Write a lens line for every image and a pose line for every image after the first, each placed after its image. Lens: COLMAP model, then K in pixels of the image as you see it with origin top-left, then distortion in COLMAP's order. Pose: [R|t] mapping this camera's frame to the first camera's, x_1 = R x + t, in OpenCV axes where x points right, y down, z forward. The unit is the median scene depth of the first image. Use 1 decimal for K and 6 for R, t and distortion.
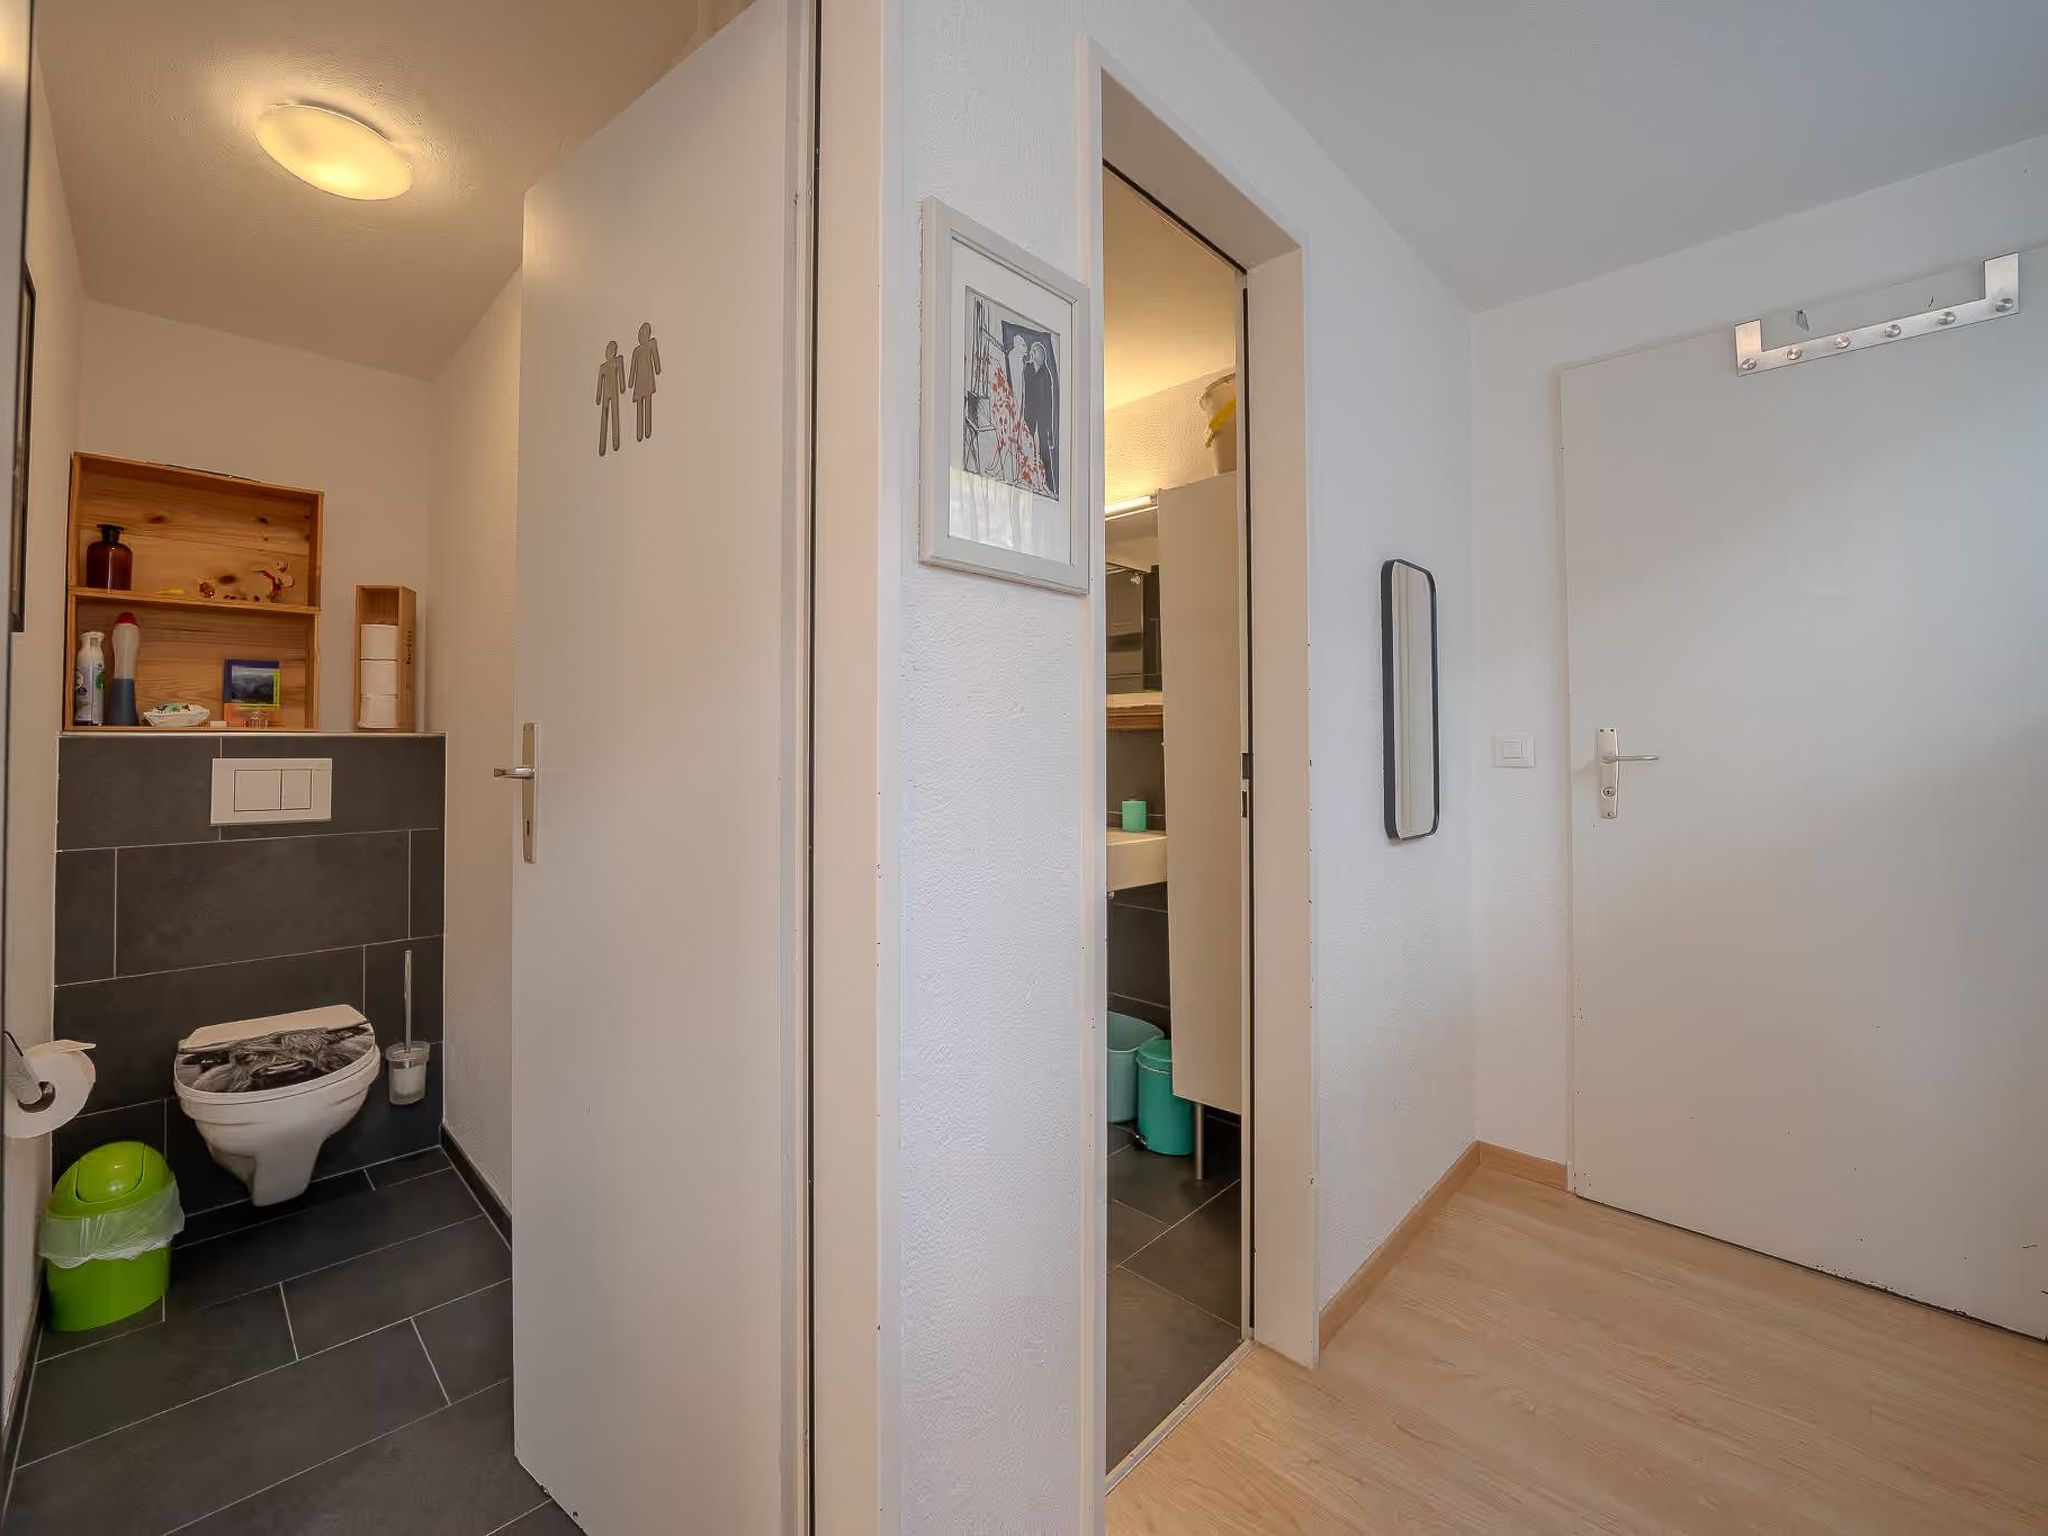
lens RADIAL K [[843.2, 0, 1023.7], [0, 843.2, 797.5], [0, 0, 1]] dist [-0.022321, -0.000075]
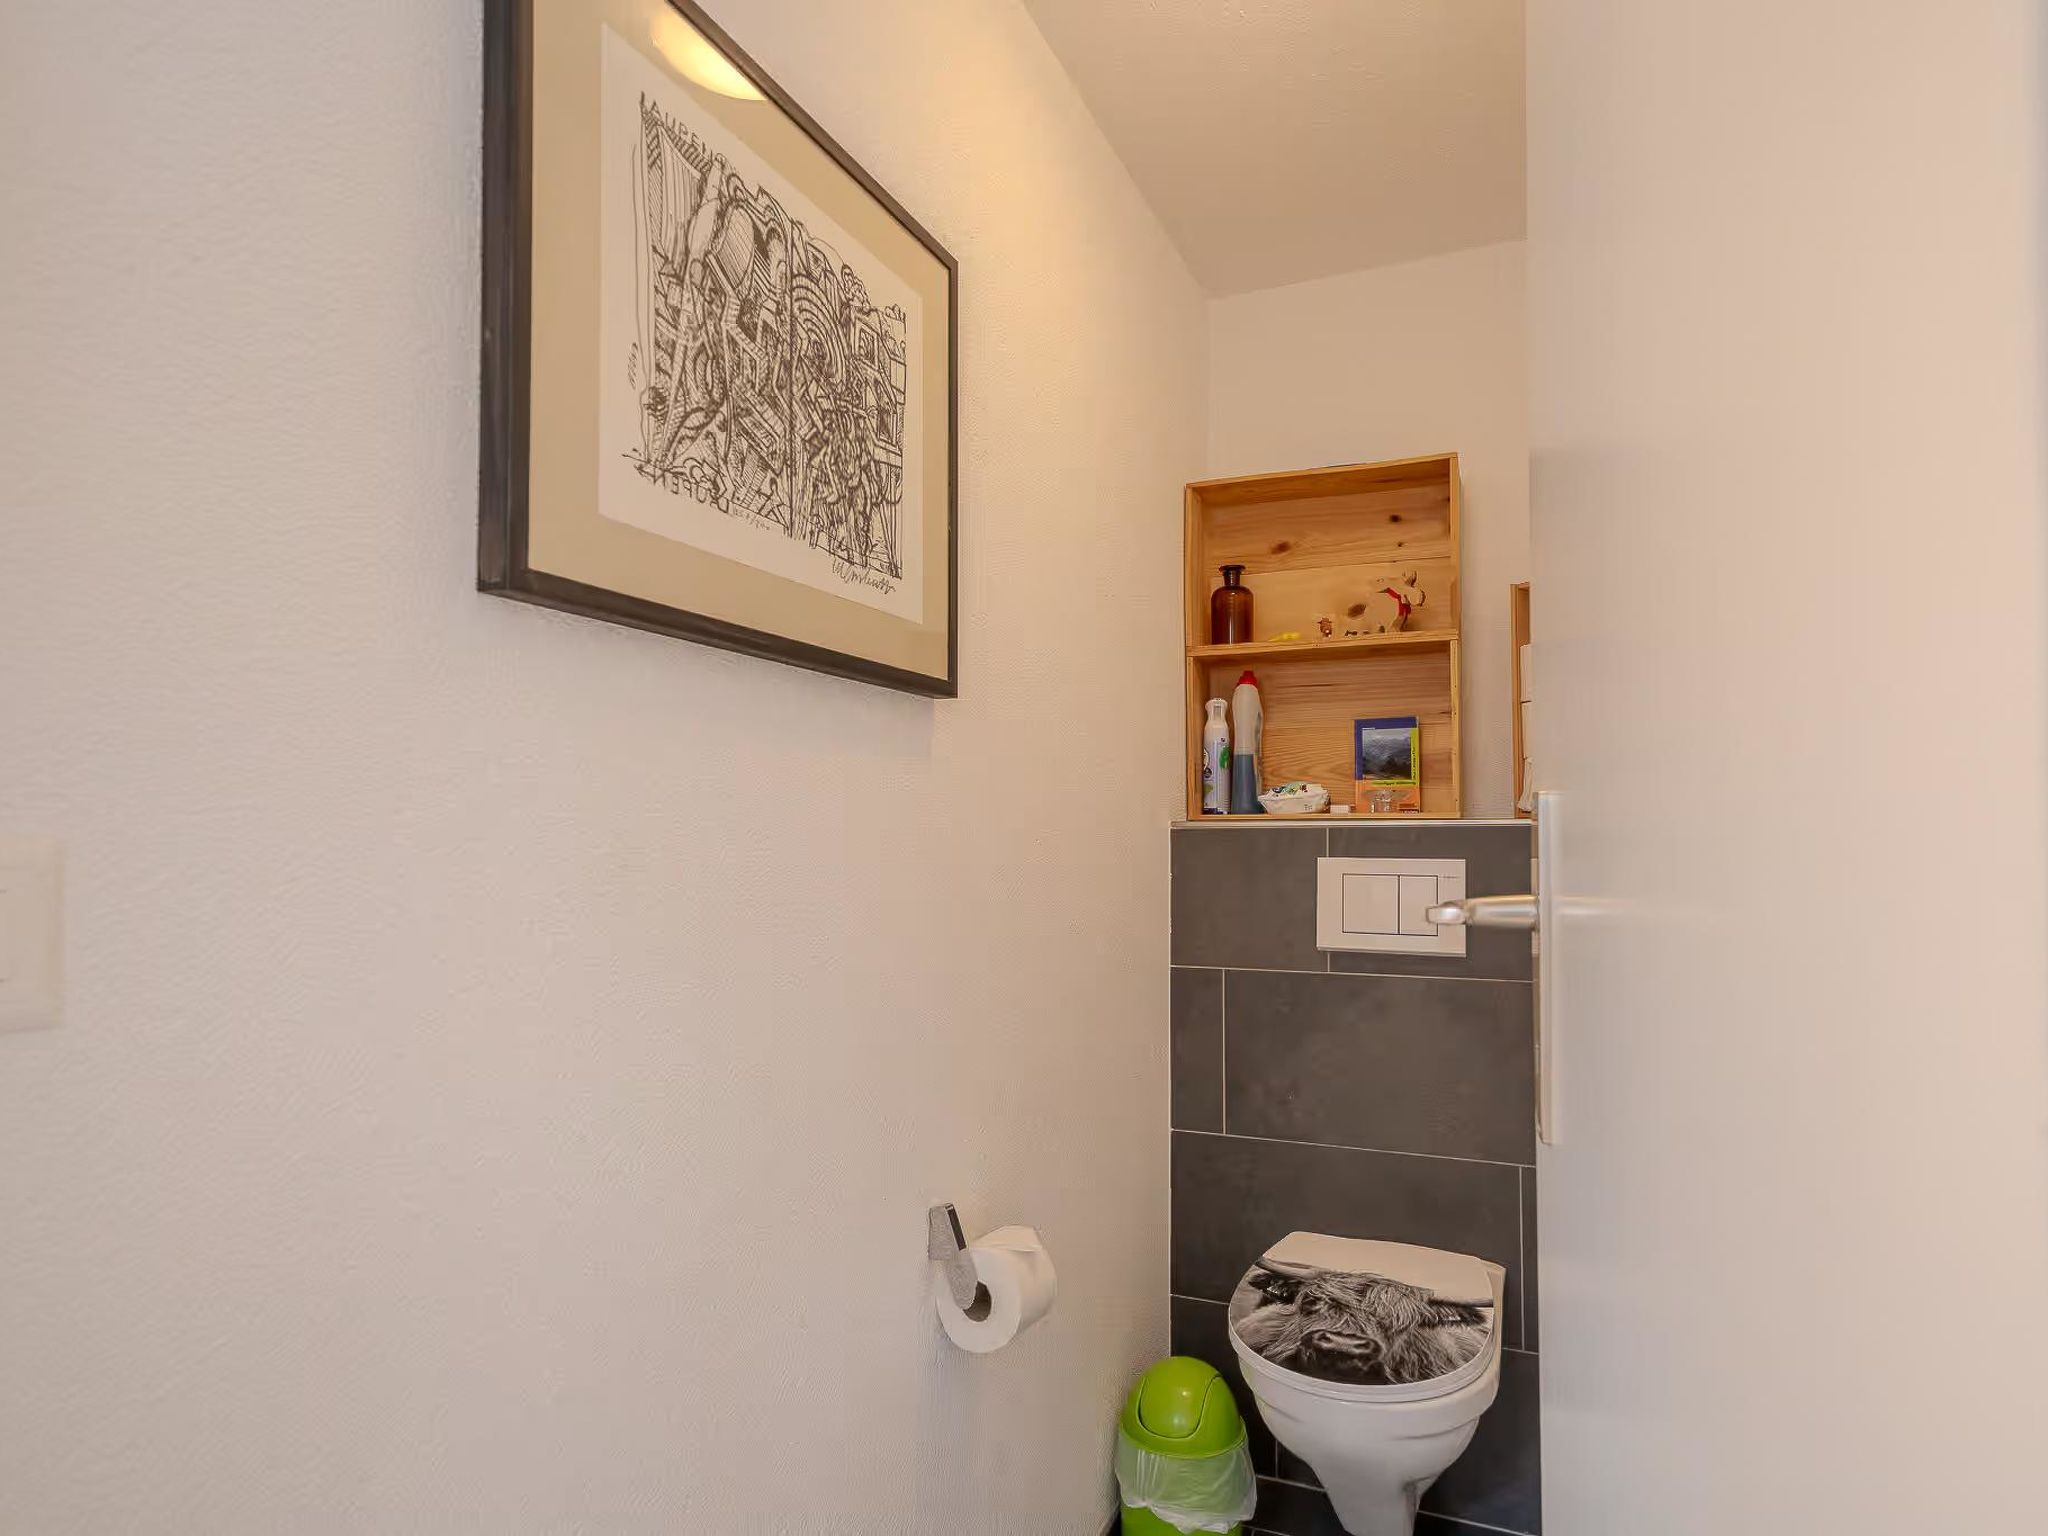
lens RADIAL K [[1167.9, 0, 1019.1], [0, 1167.9, 790.5], [0, 0, 1]] dist [0.018938, 0.000323]
pose [[0.313833, -0.038873, -0.948682, -0.092744], [-0.057687, 0.996535, -0.059918, -0.029000], [0.947724, 0.073531, 0.310503, 0.433239]]
